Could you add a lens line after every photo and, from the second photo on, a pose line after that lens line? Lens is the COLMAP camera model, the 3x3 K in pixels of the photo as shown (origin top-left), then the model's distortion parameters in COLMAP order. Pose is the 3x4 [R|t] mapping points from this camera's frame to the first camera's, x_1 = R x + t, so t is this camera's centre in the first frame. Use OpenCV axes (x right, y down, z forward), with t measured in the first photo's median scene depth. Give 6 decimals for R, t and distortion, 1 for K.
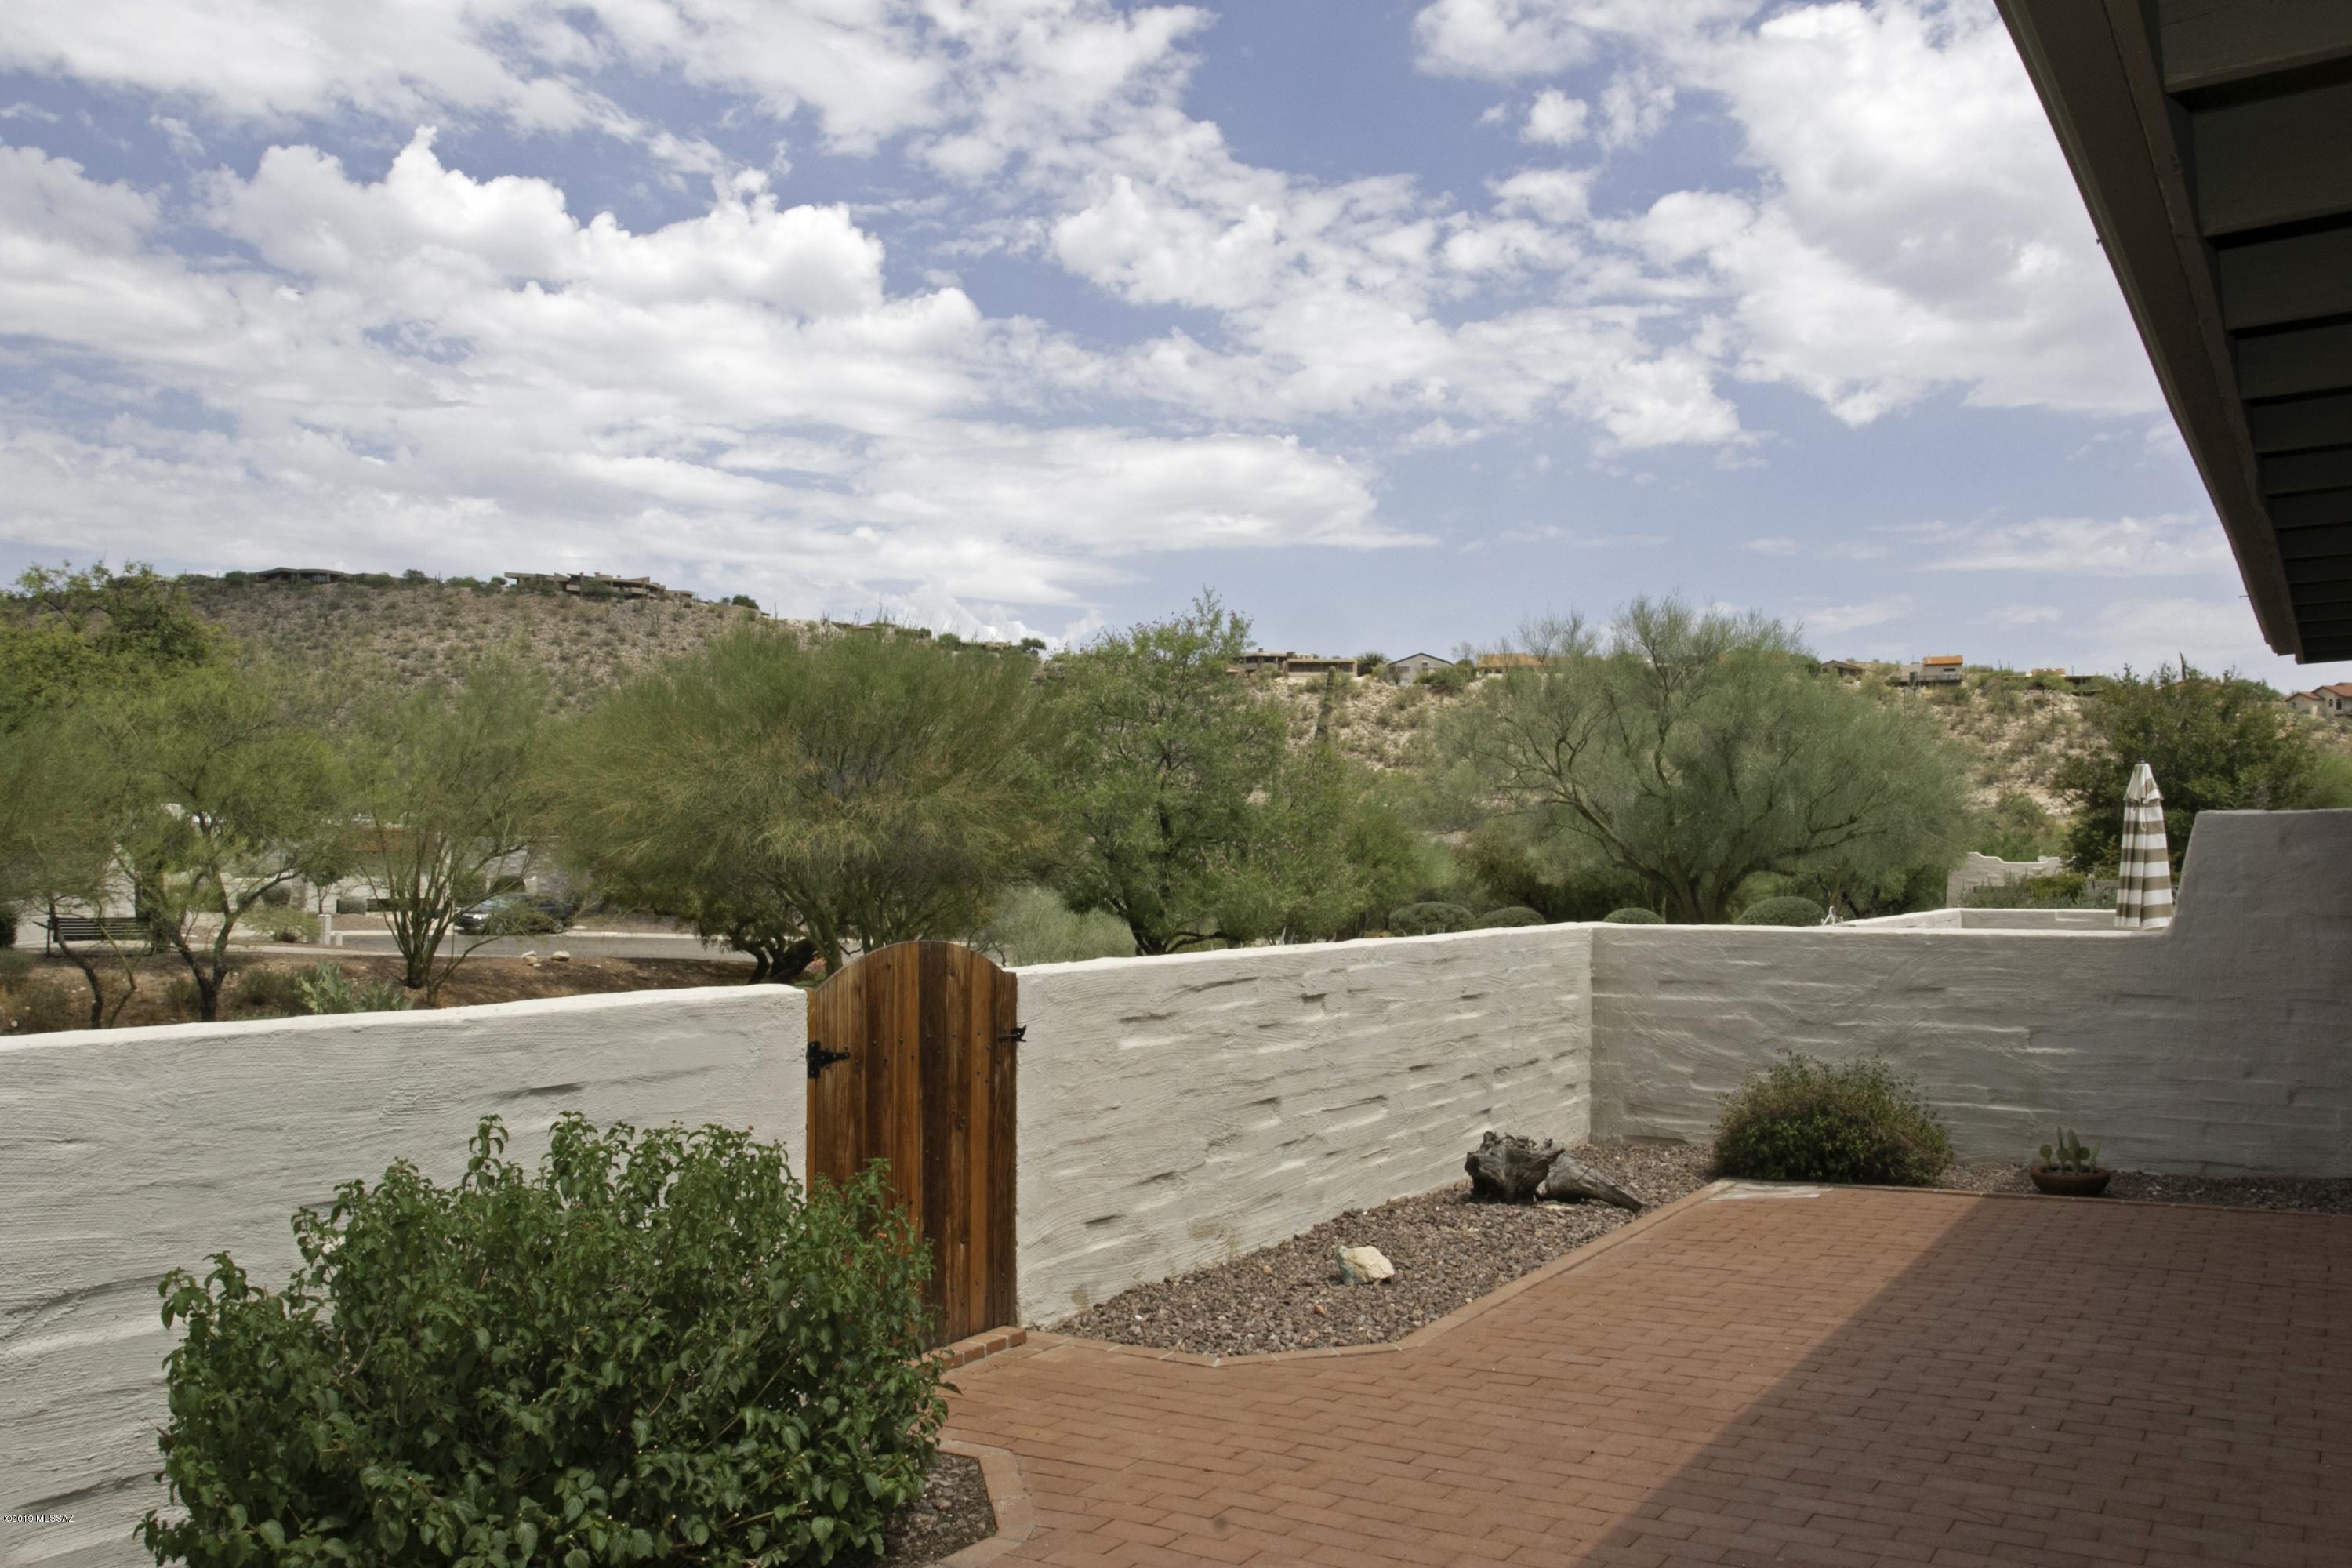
lens RADIAL K [[1830.5, 0, 1183.2], [0, 1830.5, 775.0], [0, 0, 1]] dist [-0.076528, 0.048620]
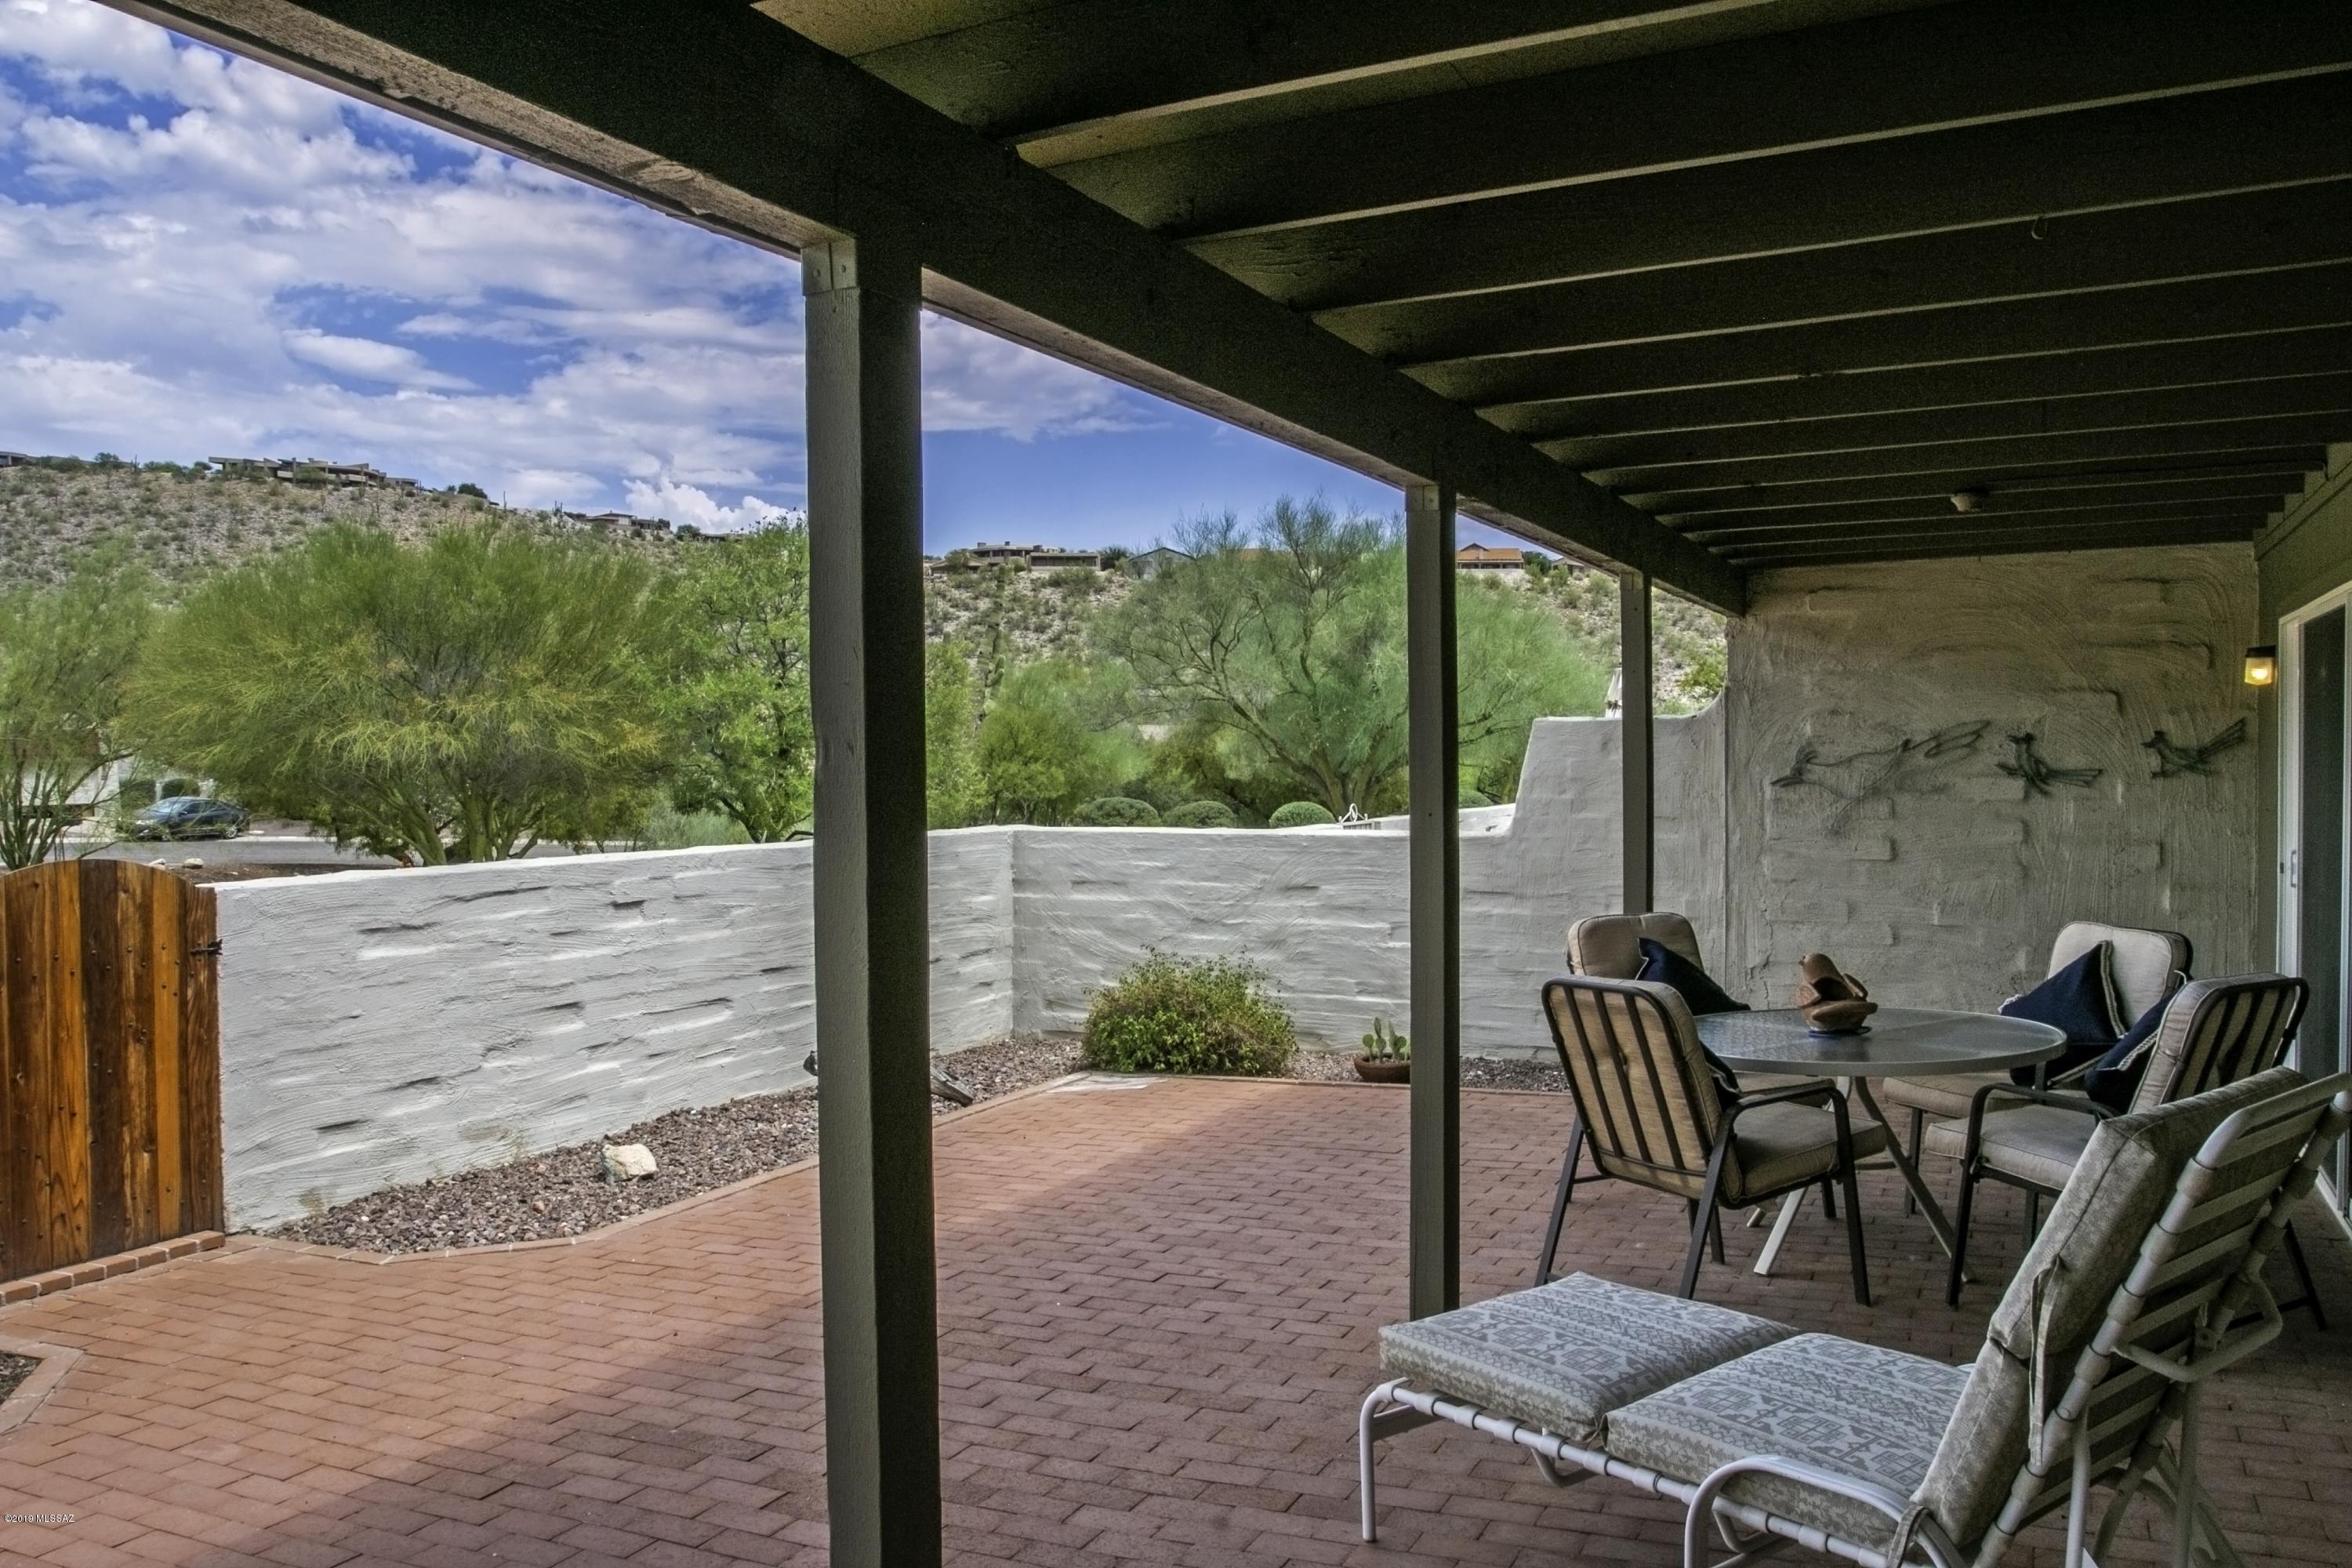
lens RADIAL K [[1830.5, 0, 1183.8], [0, 1830.5, 786.0], [0, 0, 1]] dist [-0.076528, 0.048620]
pose [[0.992260, -0.008063, 0.123919, 0.196871], [0.000086, 0.997934, 0.064241, -0.007802], [-0.124181, -0.063733, 0.990211, -0.033895]]
